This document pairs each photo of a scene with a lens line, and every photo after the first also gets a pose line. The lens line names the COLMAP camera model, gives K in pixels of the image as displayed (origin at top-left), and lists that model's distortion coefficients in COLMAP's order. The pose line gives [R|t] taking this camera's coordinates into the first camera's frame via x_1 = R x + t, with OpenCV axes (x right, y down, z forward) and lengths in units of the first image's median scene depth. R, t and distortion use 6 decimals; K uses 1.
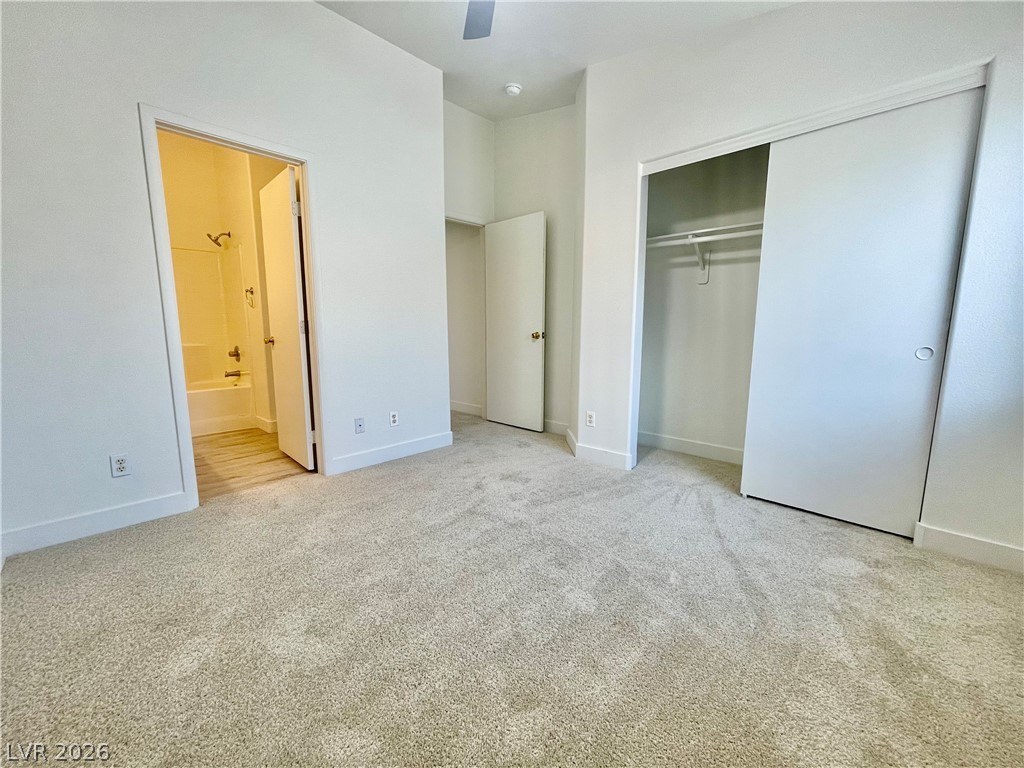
lens RADIAL K [[414.8, 0, 508.0], [0, 414.8, 388.6], [0, 0, 1]] dist [-0.004694, 0.002850]
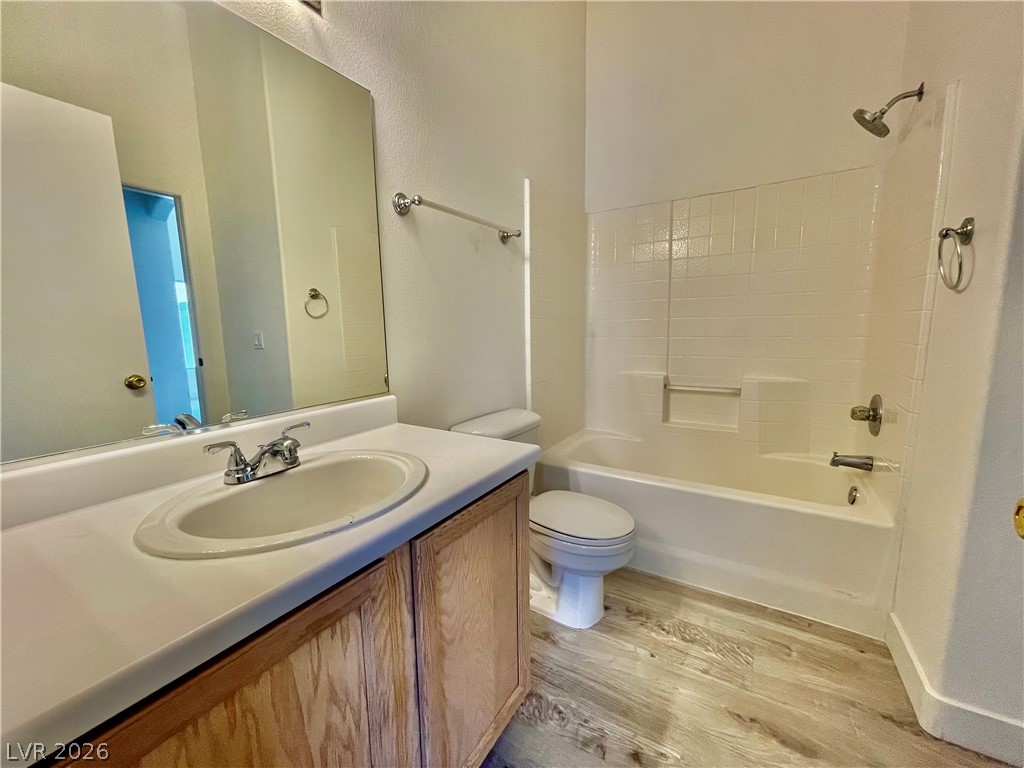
lens RADIAL K [[414.8, 0, 509.3], [0, 414.8, 386.8], [0, 0, 1]] dist [-0.004694, 0.002850]
pose [[0.223727, 0.138130, -0.964814, -0.440504], [-0.115777, 0.986664, 0.114411, -0.140379], [0.967751, 0.086106, 0.236735, 0.702969]]
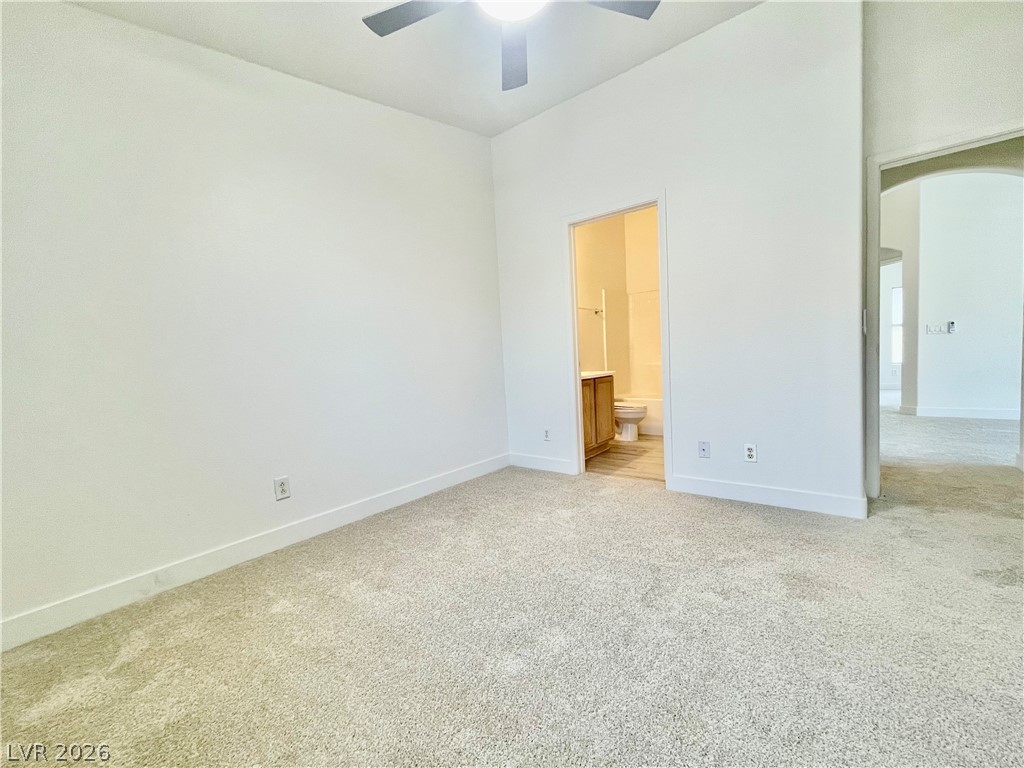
lens RADIAL K [[414.8, 0, 510.3], [0, 414.8, 383.8], [0, 0, 1]] dist [-0.004694, 0.002850]
pose [[0.095369, 0.051759, -0.994095, 0.443706], [-0.094525, 0.994606, 0.042718, -0.048818], [0.990944, 0.089893, 0.099747, 0.390611]]
